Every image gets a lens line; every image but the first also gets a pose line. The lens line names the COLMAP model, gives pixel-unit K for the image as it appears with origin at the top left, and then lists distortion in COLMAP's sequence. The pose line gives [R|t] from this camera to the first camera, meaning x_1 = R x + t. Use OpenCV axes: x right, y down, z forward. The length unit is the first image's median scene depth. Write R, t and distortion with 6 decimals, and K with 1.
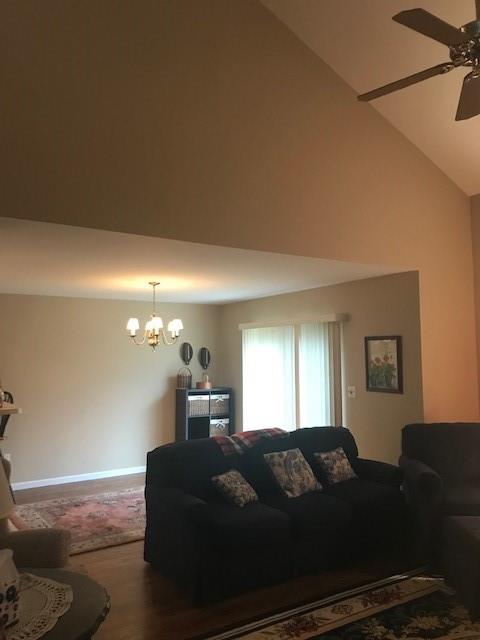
lens RADIAL K [[516.3, 0, 240.0], [0, 516.3, 320.0], [0, 0, 1]] dist [0.012144, -0.041757]
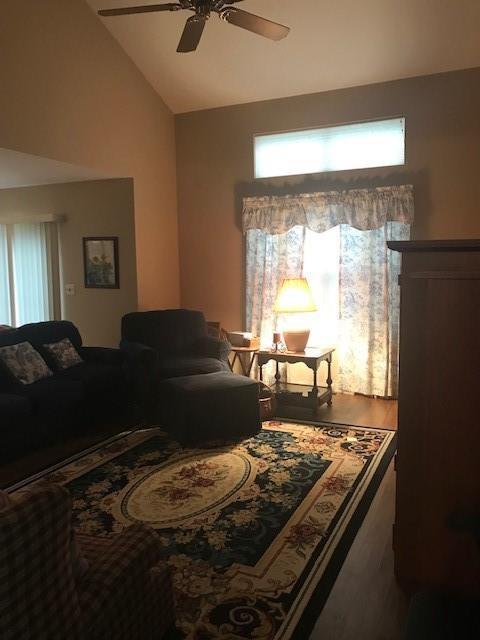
lens RADIAL K [[516.3, 0, 240.0], [0, 516.3, 320.0], [0, 0, 1]] dist [0.012144, -0.041757]
pose [[0.837863, -0.061221, 0.542437, -0.095950], [-0.039364, 0.984328, 0.171896, 0.005491], [-0.544460, -0.165378, 0.822322, -0.103912]]
